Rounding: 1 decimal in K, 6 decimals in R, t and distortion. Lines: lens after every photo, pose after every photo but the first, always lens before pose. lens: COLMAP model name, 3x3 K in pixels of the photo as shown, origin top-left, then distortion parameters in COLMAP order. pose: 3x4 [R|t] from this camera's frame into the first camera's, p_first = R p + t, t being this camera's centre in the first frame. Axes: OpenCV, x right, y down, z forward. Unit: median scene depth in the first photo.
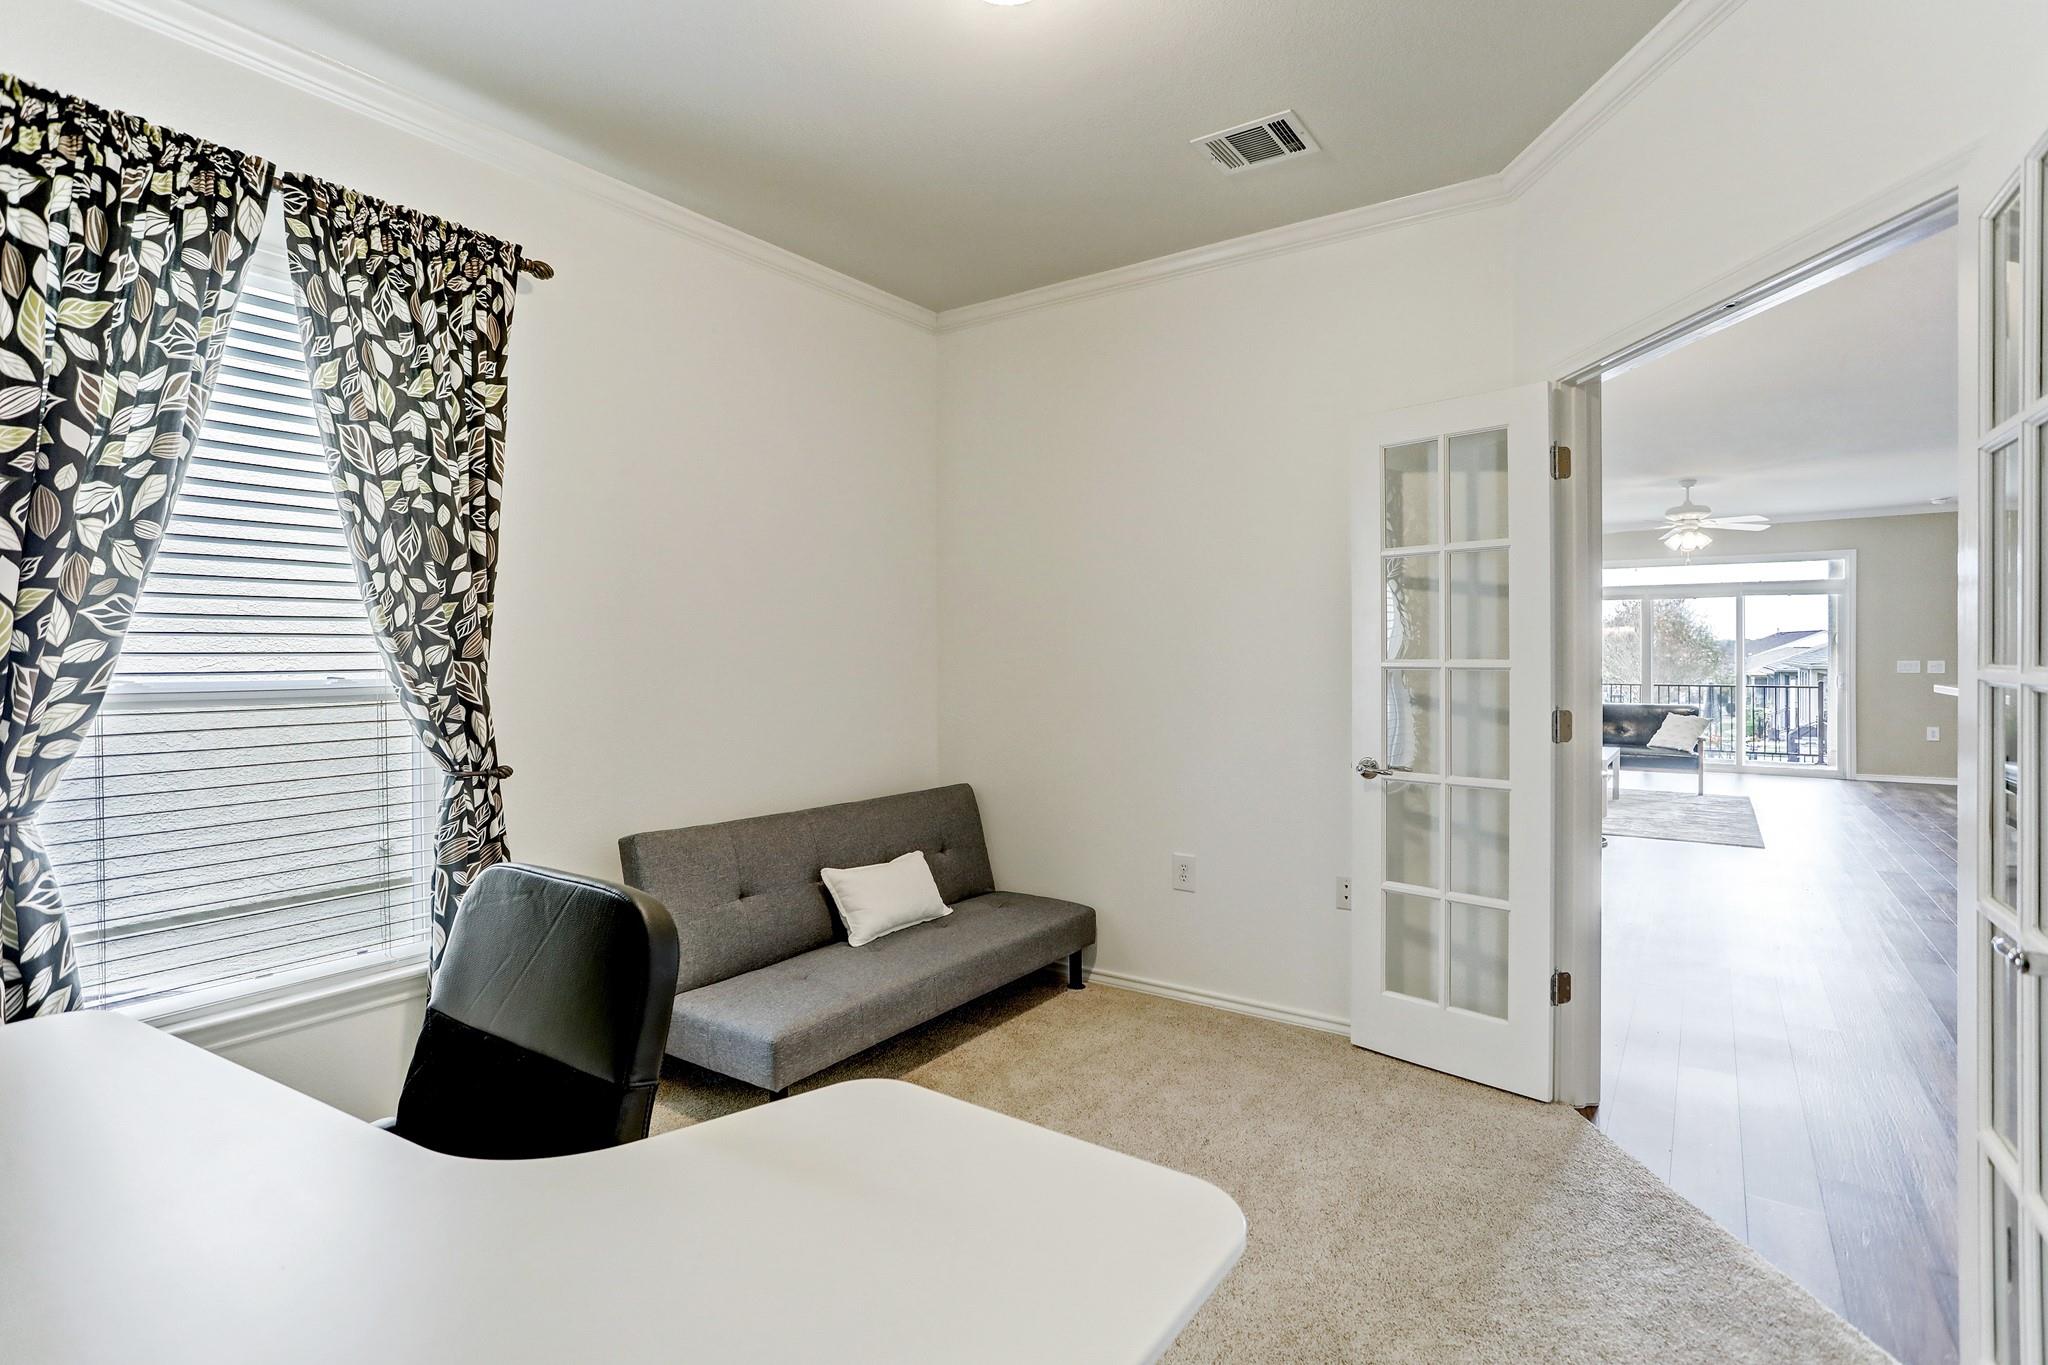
lens RADIAL K [[1009.4, 0, 1028.3], [0, 1009.4, 656.6], [0, 0, 1]] dist [-0.060065, 0.029063]
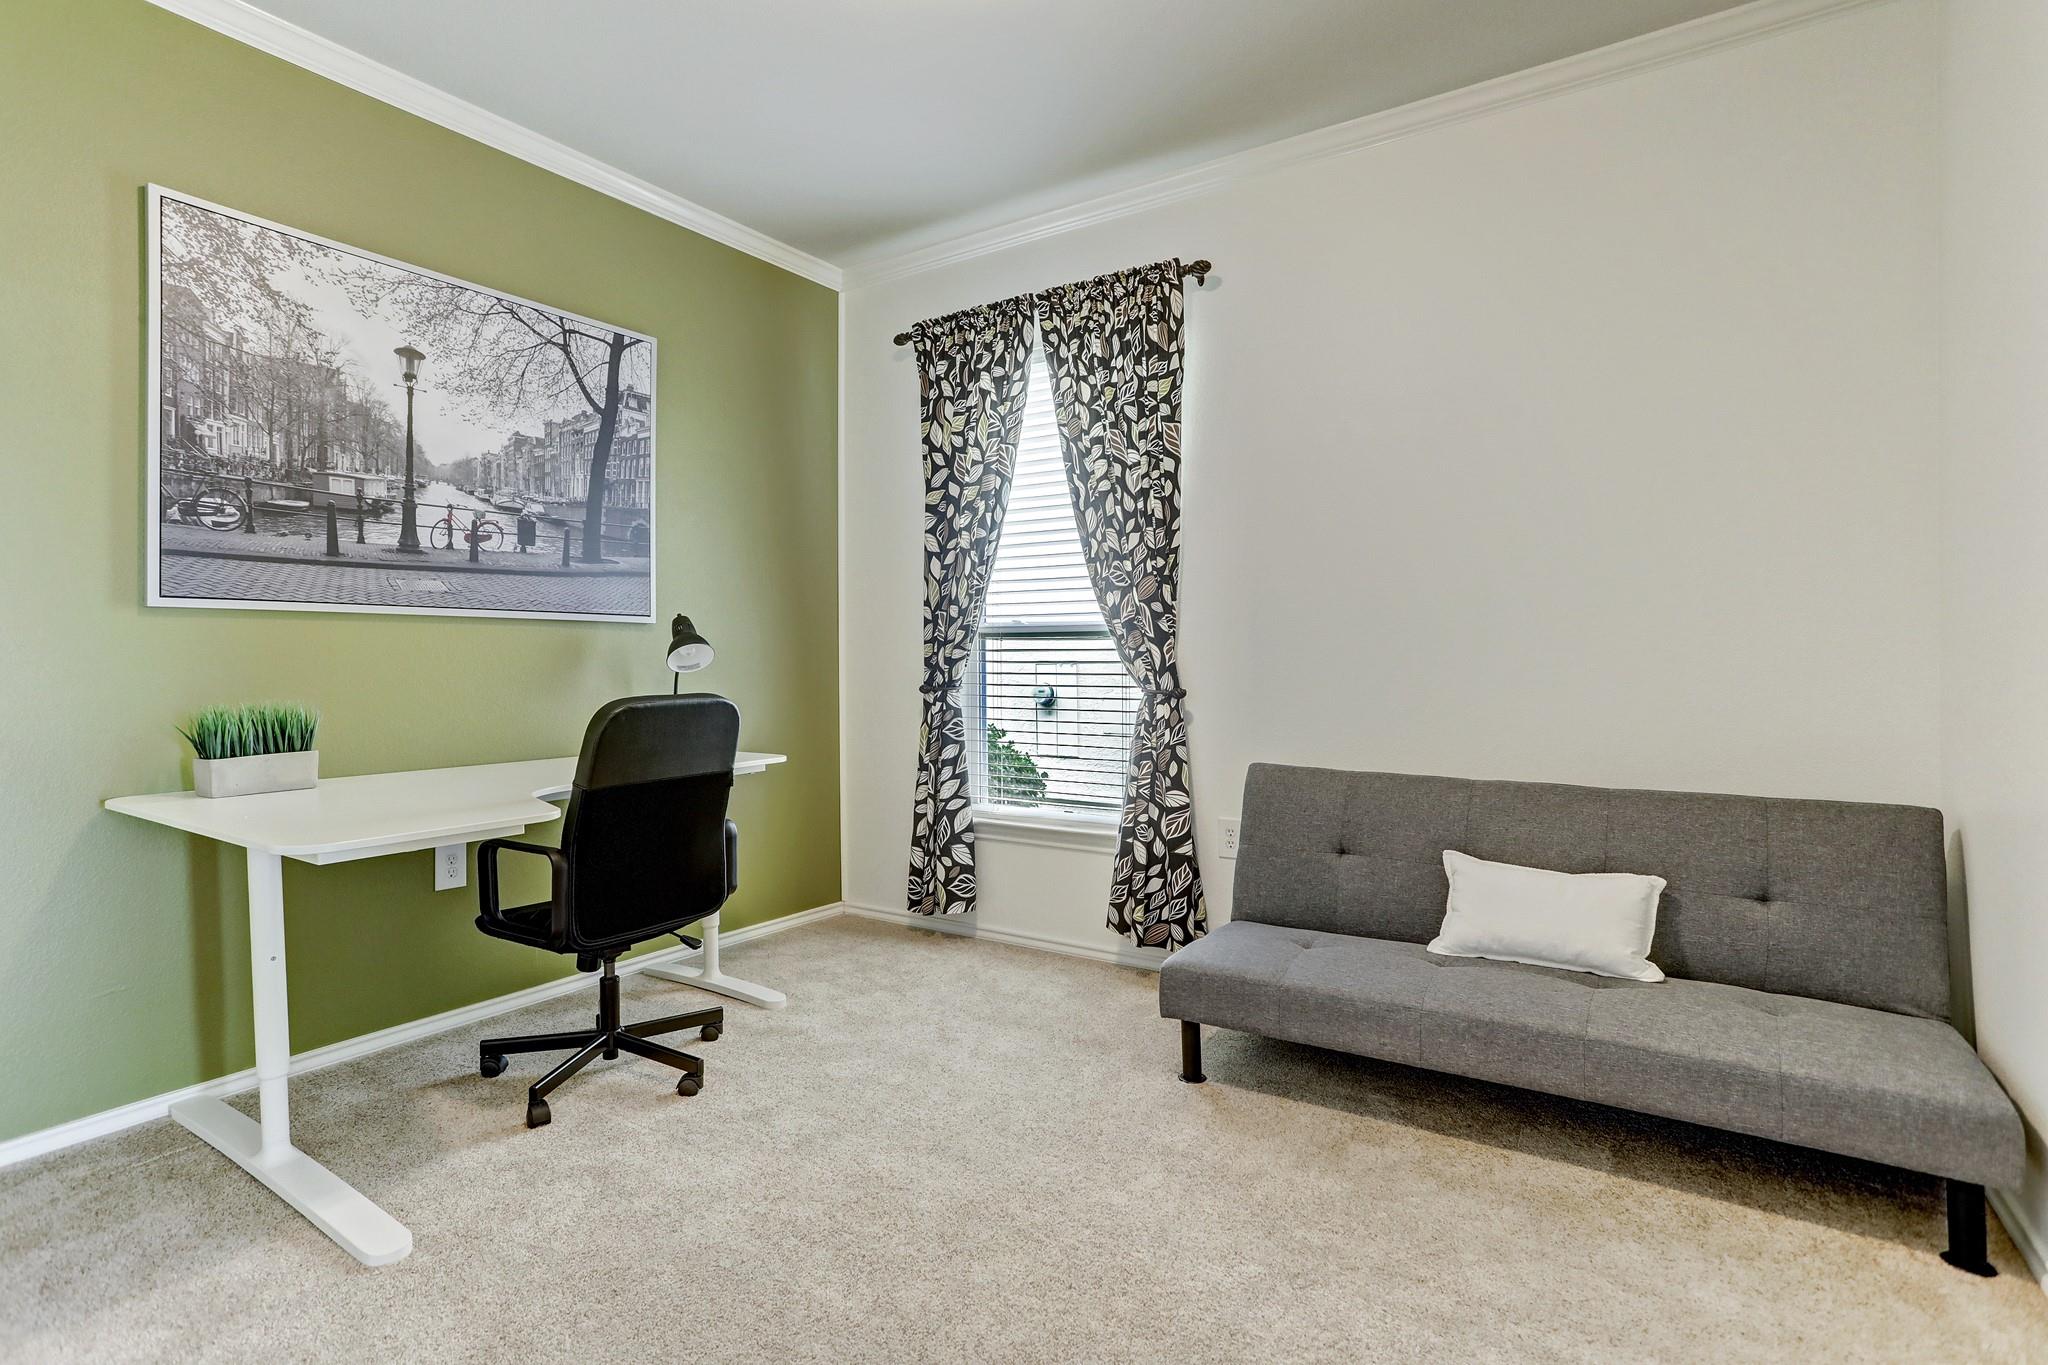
lens RADIAL K [[1009.4, 0, 1028.3], [0, 1009.4, 656.6], [0, 0, 1]] dist [-0.060065, 0.029063]
pose [[0.009194, -0.001198, -0.999957, 0.782515], [-0.001911, 0.999997, -0.001216, 0.081655], [0.999956, 0.001922, 0.009192, 0.895439]]
